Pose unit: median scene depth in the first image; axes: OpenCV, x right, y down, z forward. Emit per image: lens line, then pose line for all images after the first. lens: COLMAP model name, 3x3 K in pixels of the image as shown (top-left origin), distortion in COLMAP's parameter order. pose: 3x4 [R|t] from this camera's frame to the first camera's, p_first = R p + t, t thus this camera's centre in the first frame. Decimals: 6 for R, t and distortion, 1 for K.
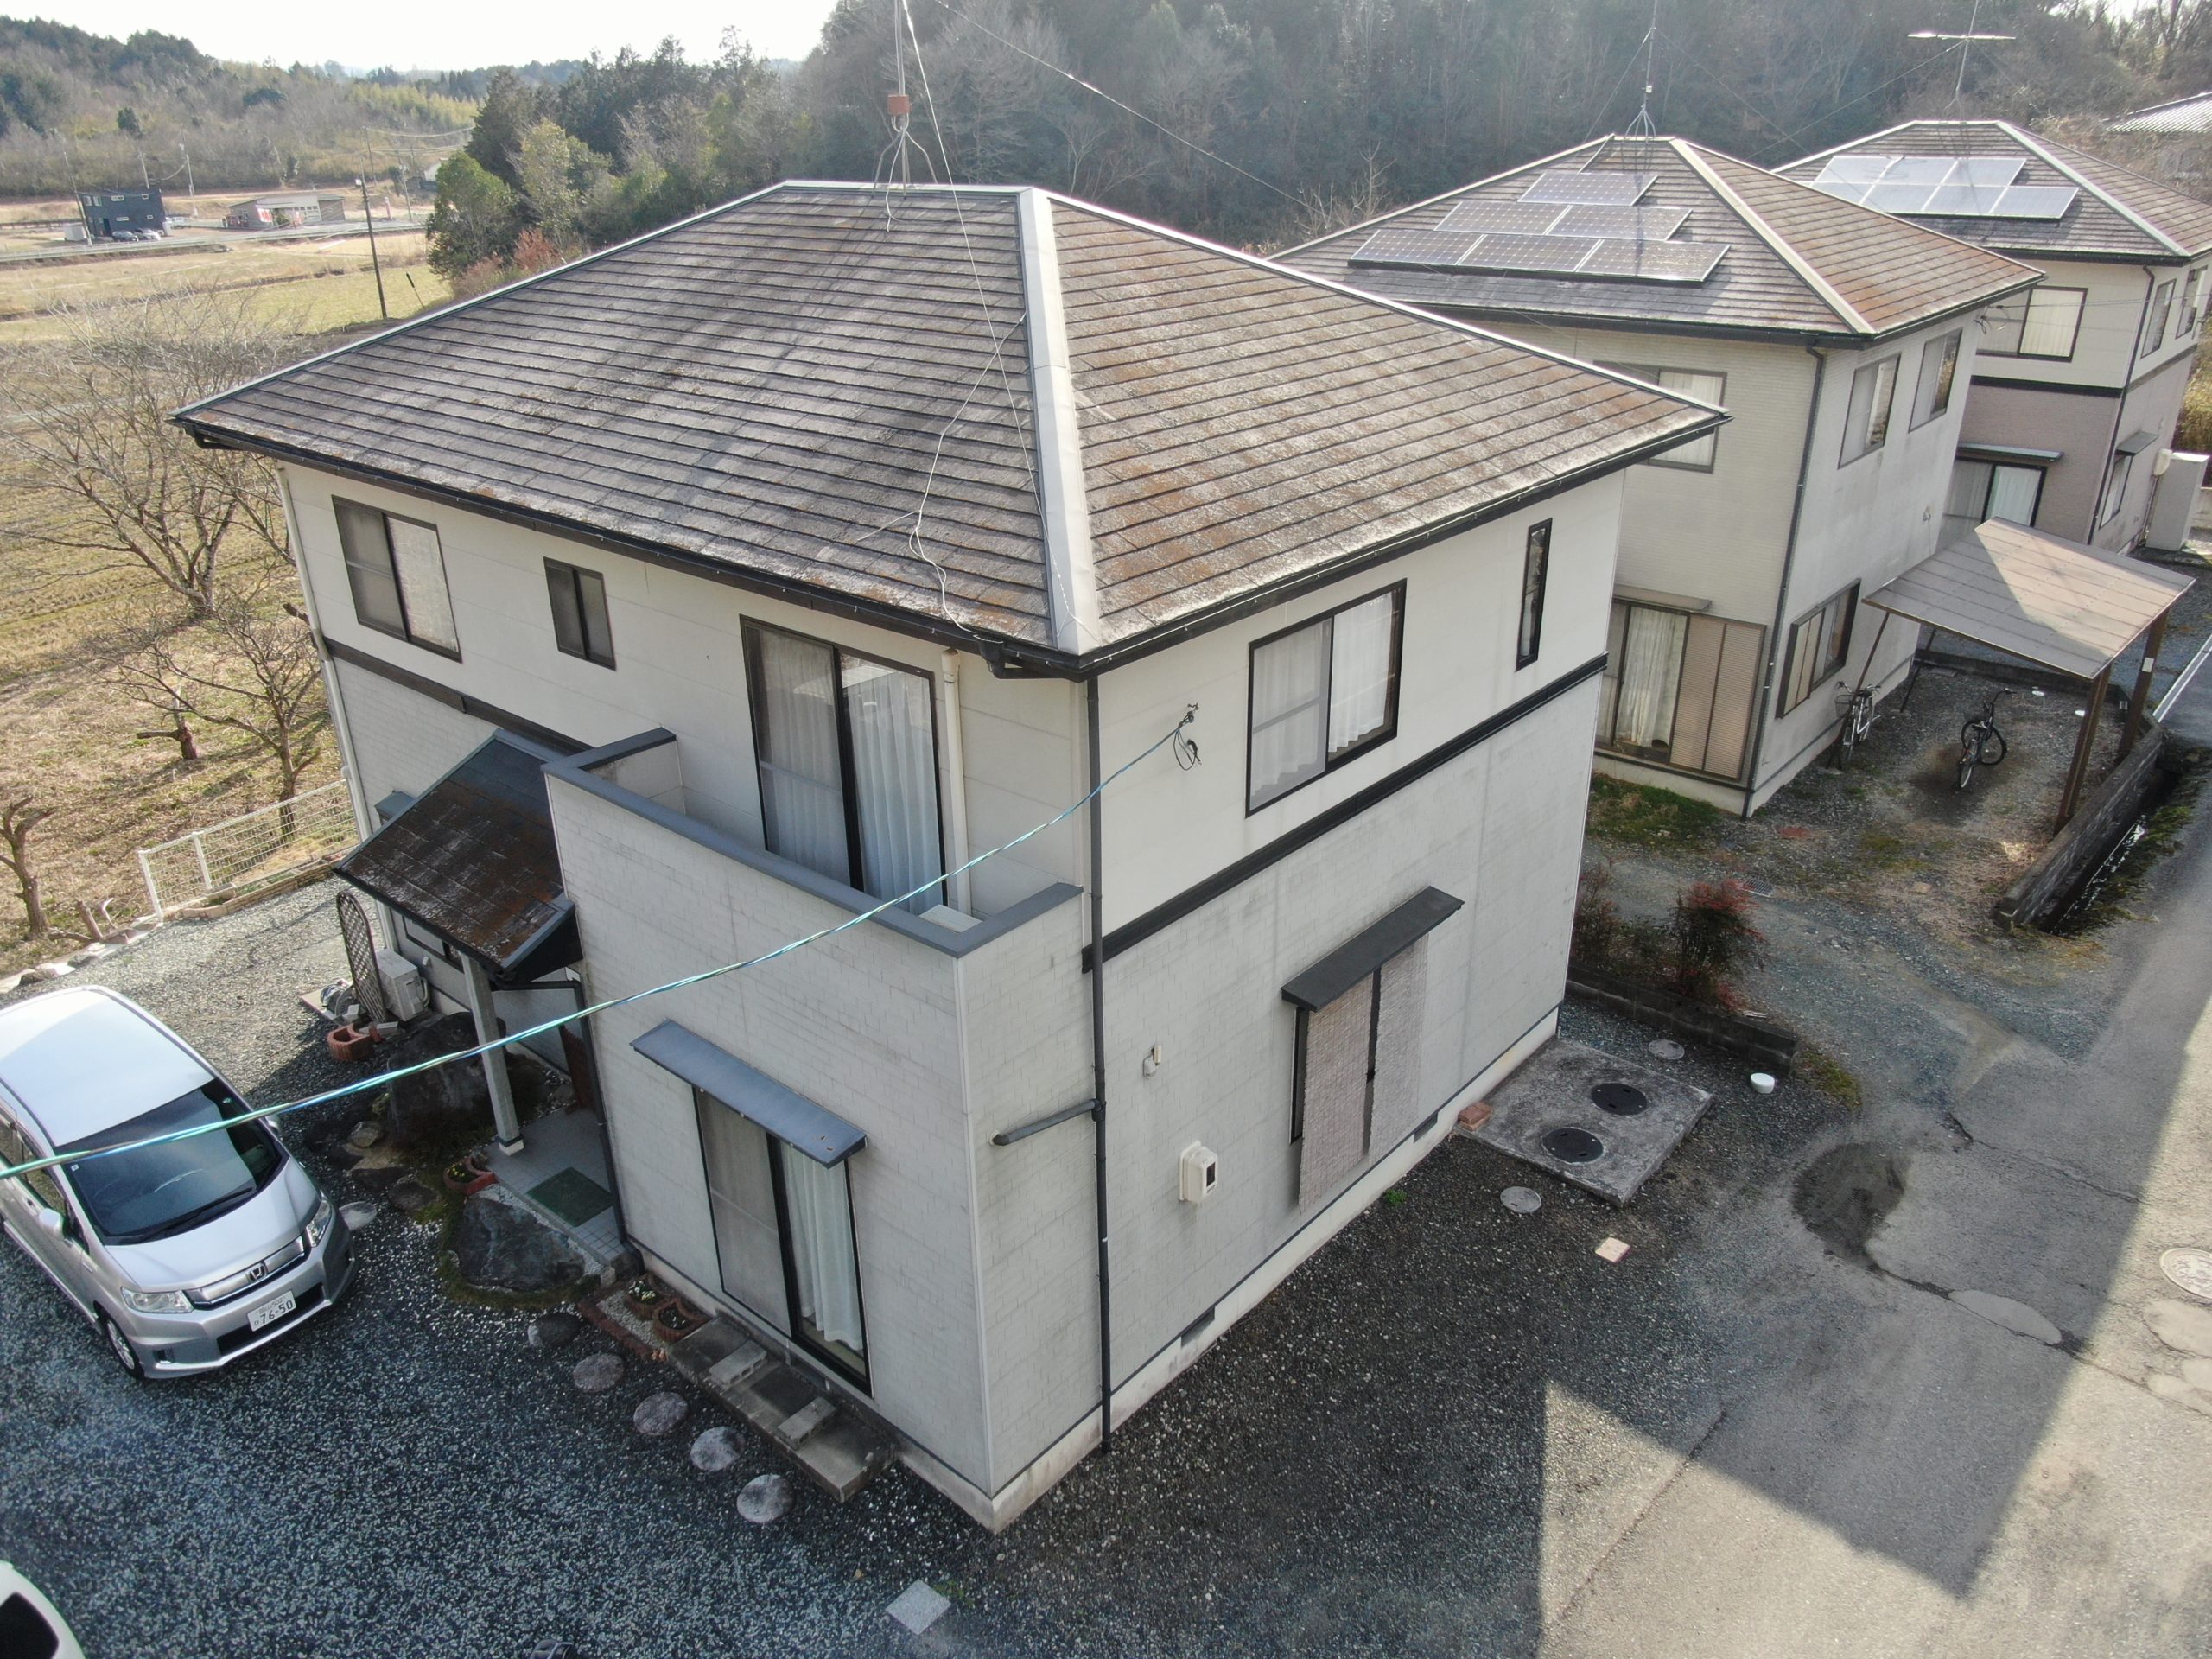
lens RADIAL K [[1585.8, 0, 1101.6], [0, 1585.8, 831.6], [0, 0, 1]] dist [-0.011751, 0.000873]
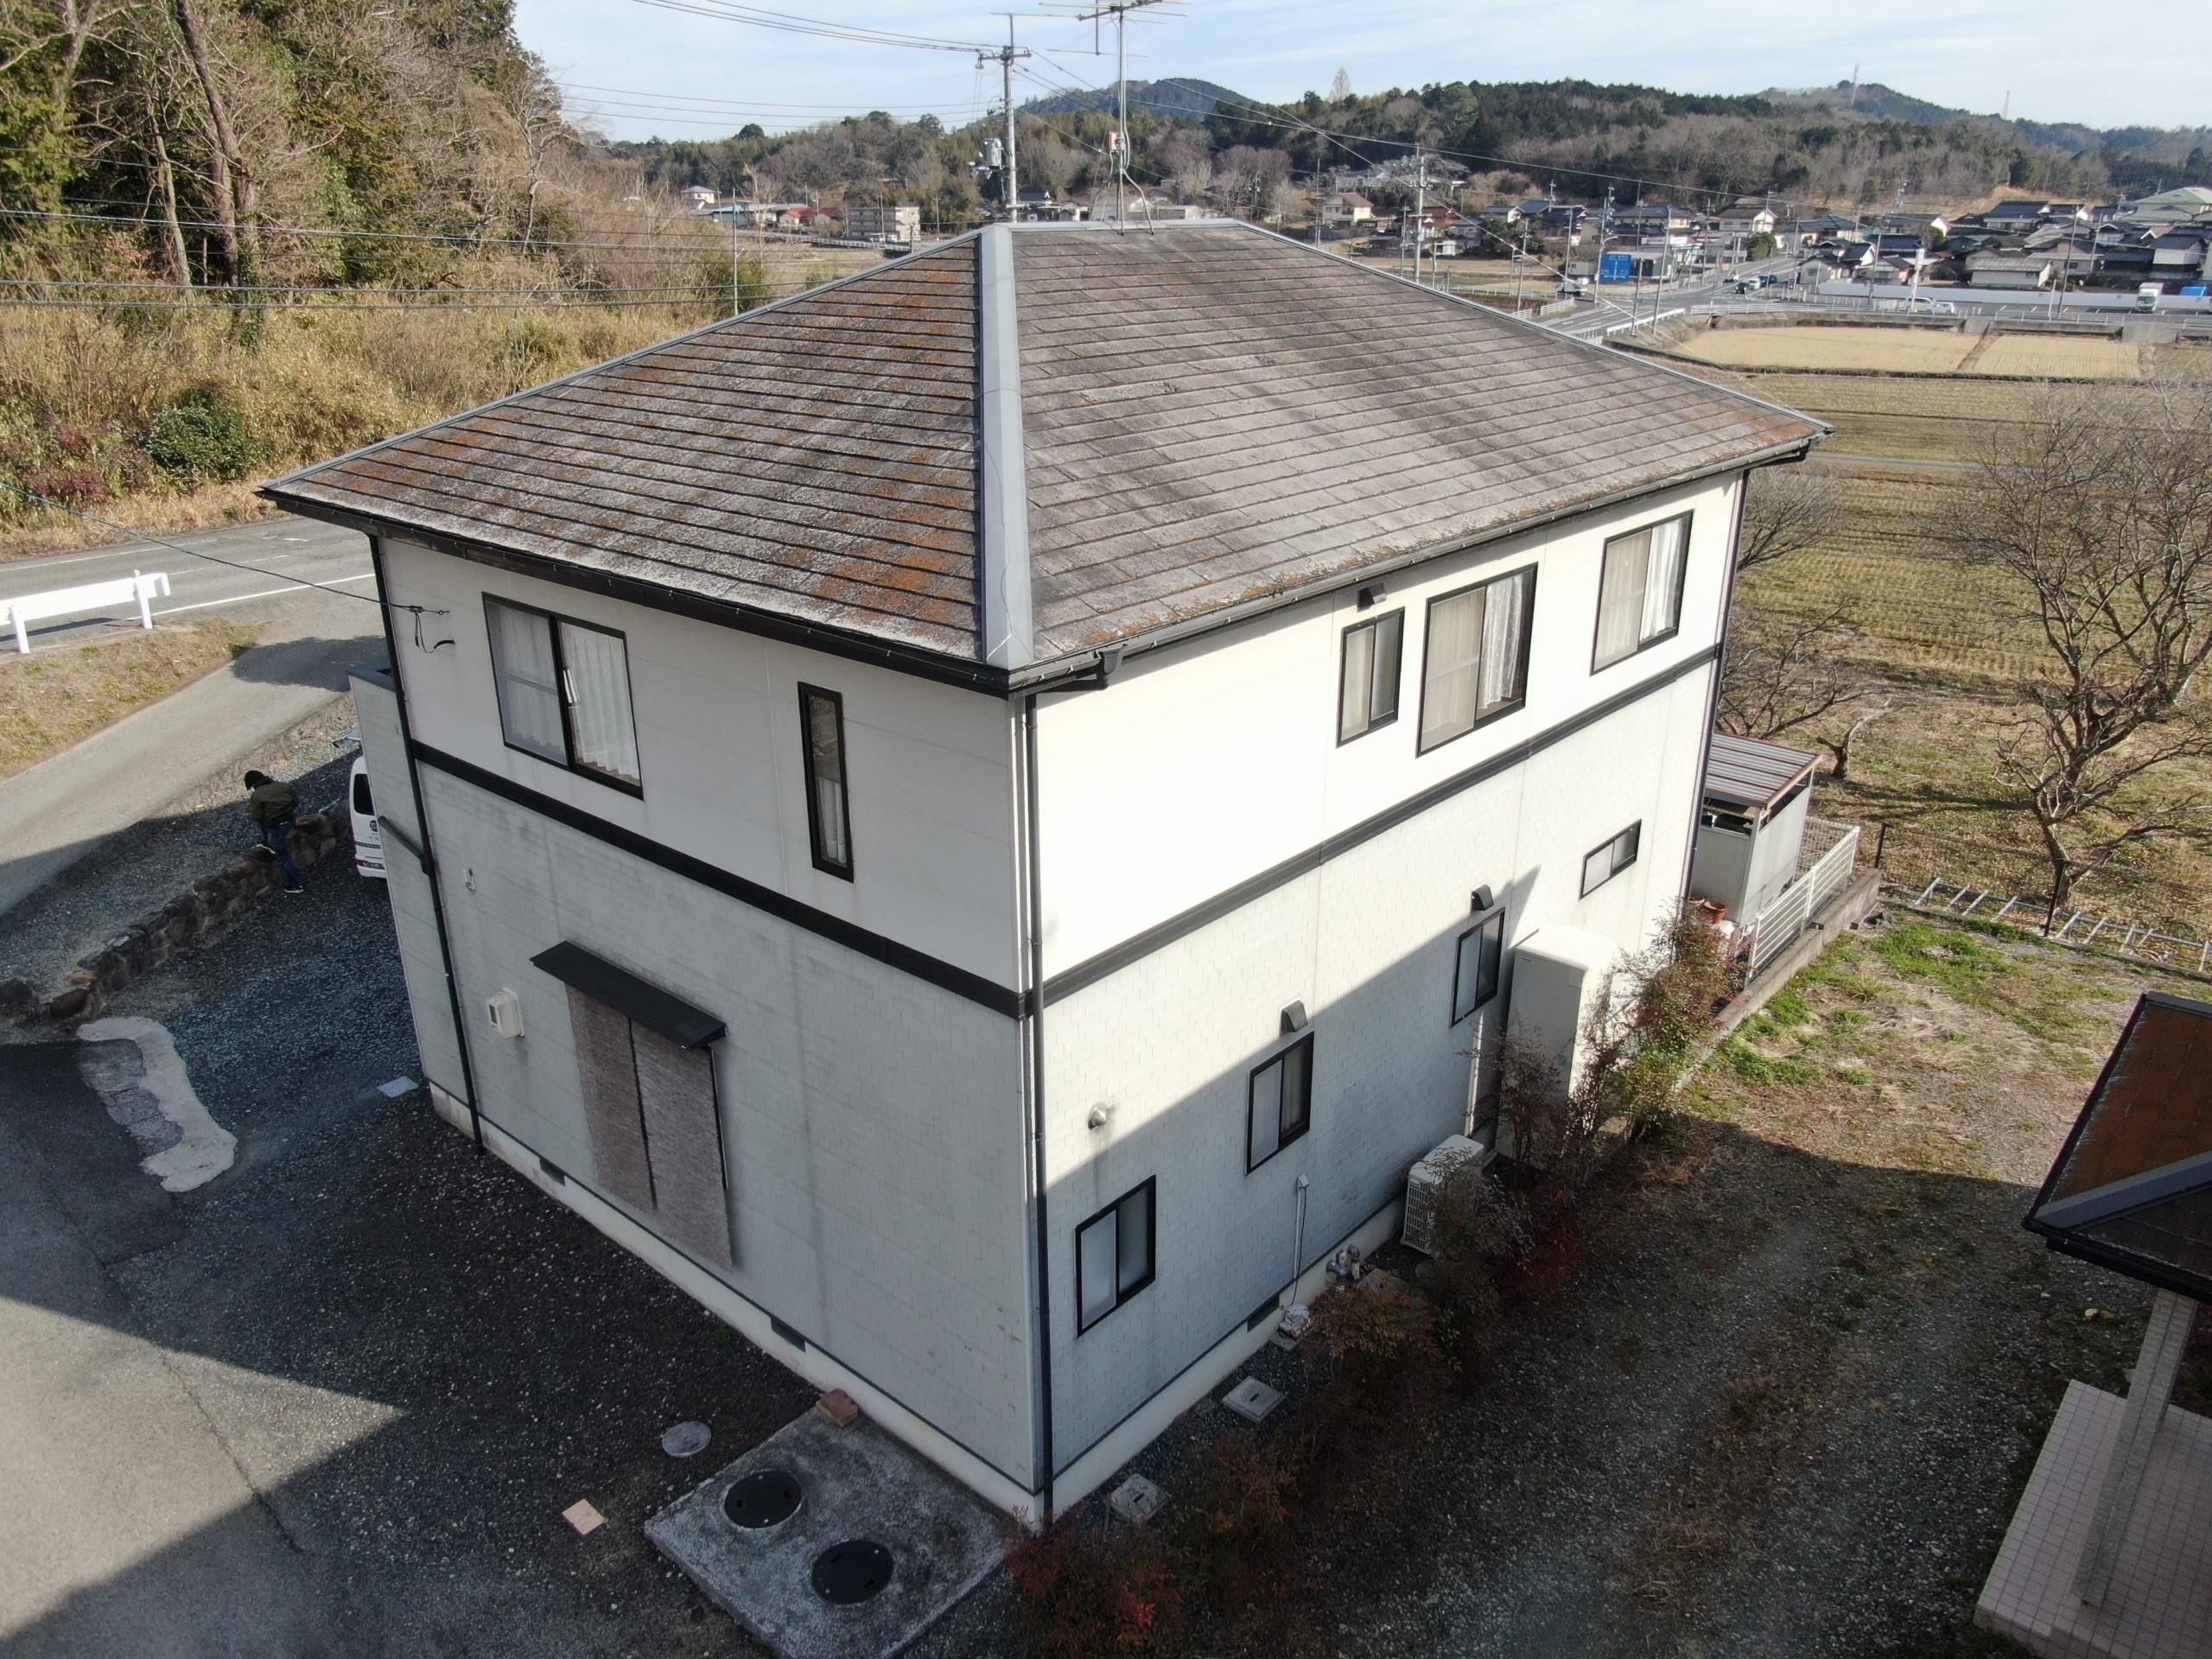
lens RADIAL K [[1585.8, 0, 1100.8], [0, 1585.8, 835.4], [0, 0, 1]] dist [-0.011751, 0.000873]
pose [[-0.008662, 0.383953, -0.923312, 1.057603], [-0.409540, 0.840993, 0.353564, -0.485190], [0.912251, 0.381196, 0.149960, 1.110629]]
